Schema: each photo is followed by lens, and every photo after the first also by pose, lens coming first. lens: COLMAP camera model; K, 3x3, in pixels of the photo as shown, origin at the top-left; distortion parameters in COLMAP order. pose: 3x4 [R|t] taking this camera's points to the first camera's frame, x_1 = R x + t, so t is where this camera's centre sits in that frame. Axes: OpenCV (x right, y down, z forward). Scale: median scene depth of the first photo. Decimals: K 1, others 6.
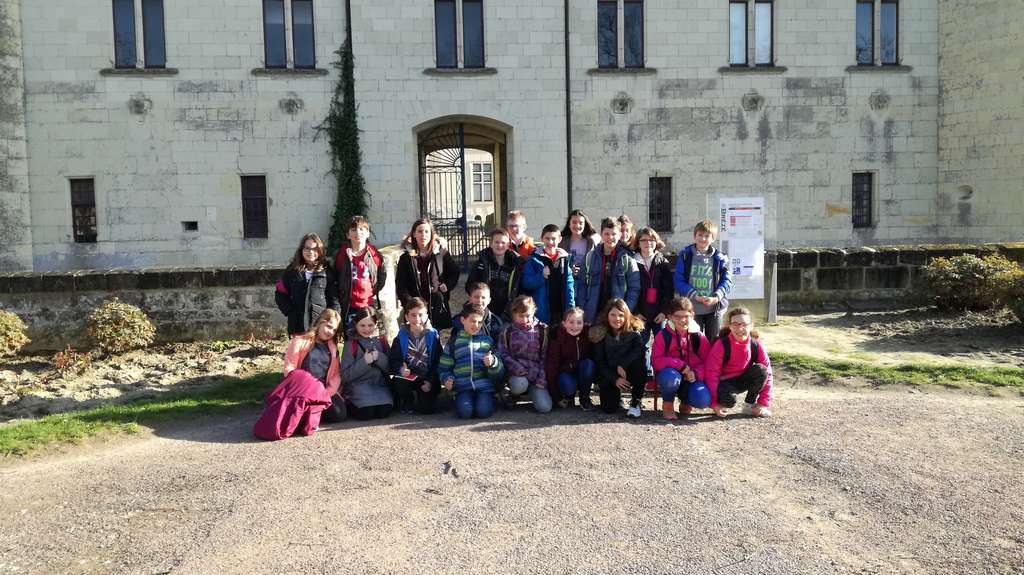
lens RADIAL K [[772.7, 0, 512.8], [0, 772.7, 259.1], [0, 0, 1]] dist [0.105734, -0.186052]
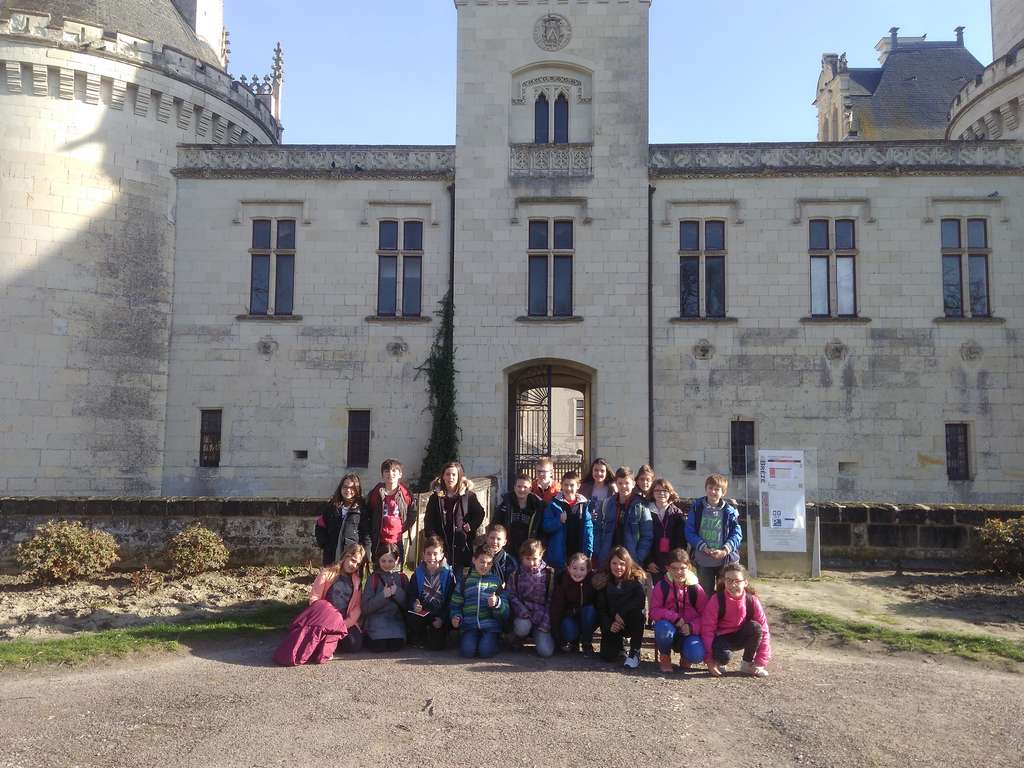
lens RADIAL K [[745.6, 0, 523.5], [0, 745.6, 377.5], [0, 0, 1]] dist [0.099858, -0.117310]
pose [[0.990751, 0.019747, -0.134245, 0.038577], [-0.039660, 0.988293, -0.147323, -0.005965], [0.129764, 0.151284, 0.979936, -0.014195]]
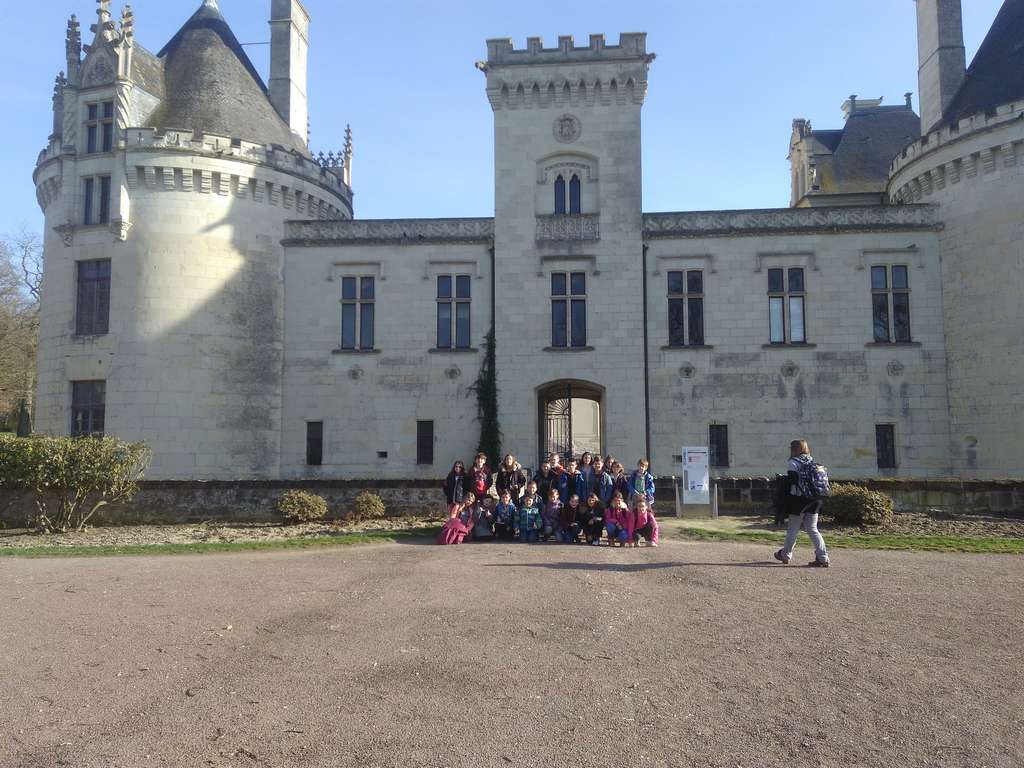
lens RADIAL K [[745.6, 0, 523.5], [0, 745.6, 377.5], [0, 0, 1]] dist [0.099858, -0.117310]
pose [[0.985106, 0.002612, -0.171929, 0.087321], [-0.028192, 0.988808, -0.146508, 0.012385], [0.169622, 0.149173, 0.974154, -0.339158]]
